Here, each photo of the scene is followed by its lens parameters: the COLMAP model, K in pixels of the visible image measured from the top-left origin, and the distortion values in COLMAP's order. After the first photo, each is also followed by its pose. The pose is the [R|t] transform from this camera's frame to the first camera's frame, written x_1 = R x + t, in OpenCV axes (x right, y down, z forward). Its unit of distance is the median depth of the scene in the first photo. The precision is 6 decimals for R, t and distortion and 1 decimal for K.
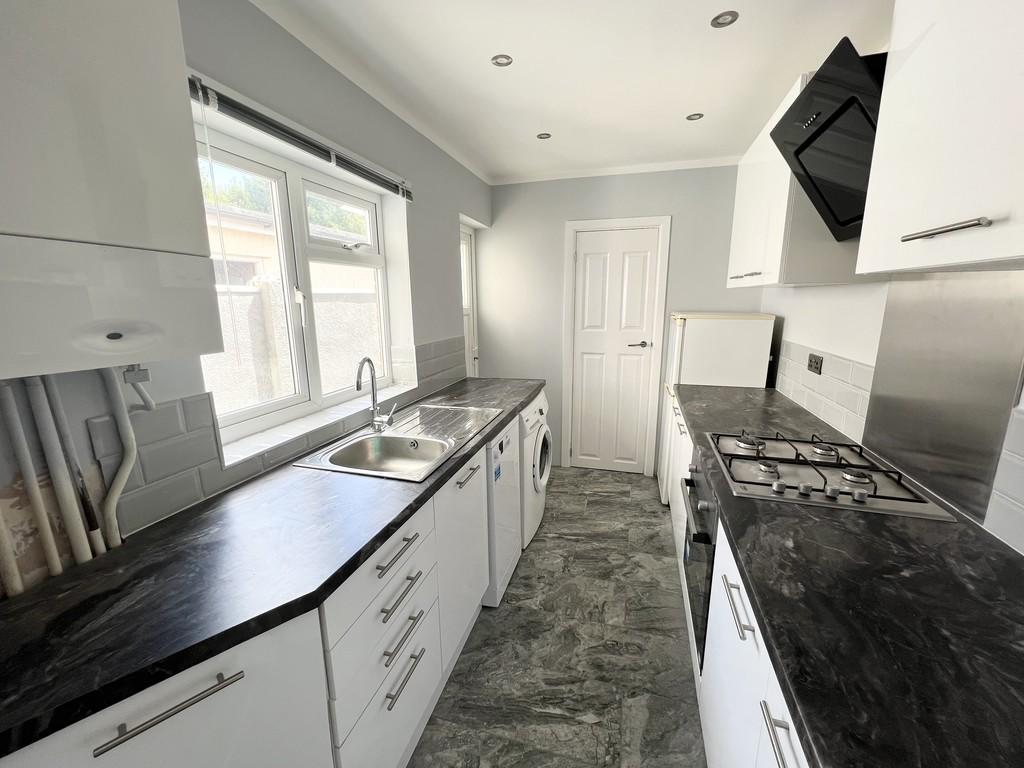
lens RADIAL K [[411.3, 0, 512.0], [0, 411.3, 384.0], [0, 0, 1]] dist [0.000235, 0.000062]
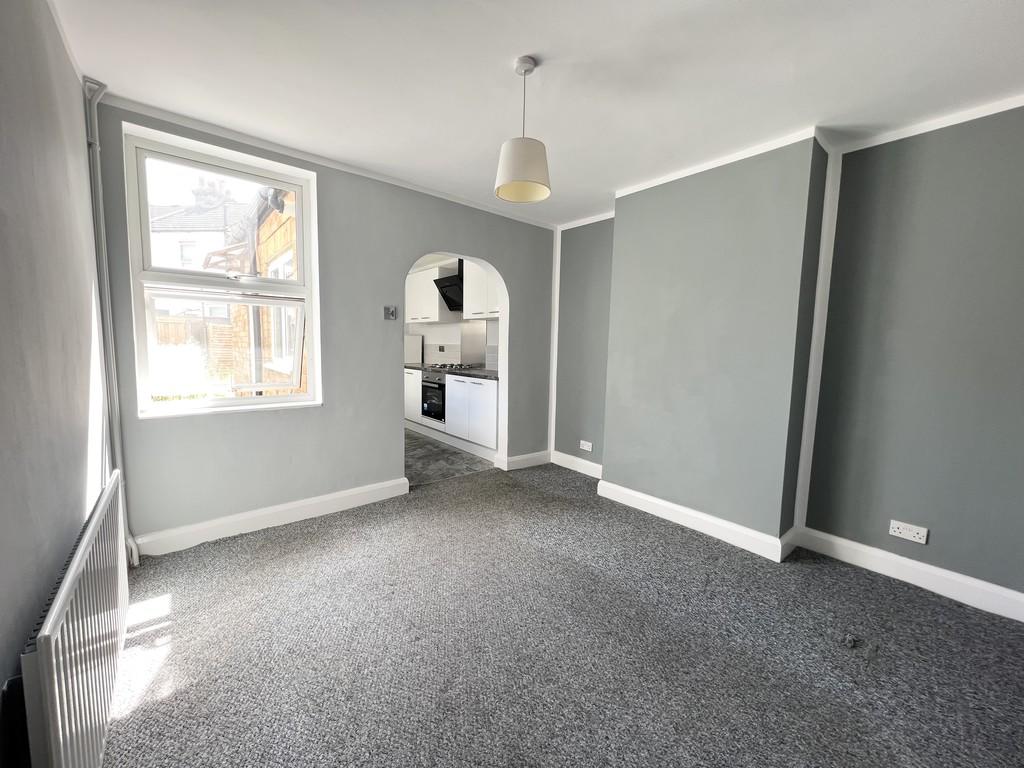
lens RADIAL K [[411.3, 0, 512.0], [0, 411.3, 384.0], [0, 0, 1]] dist [0.000235, 0.000062]
pose [[0.559128, -0.069901, 0.826129, -1.565673], [0.145453, 0.989255, -0.014739, 0.343790], [-0.816223, 0.128404, 0.563288, -1.147965]]
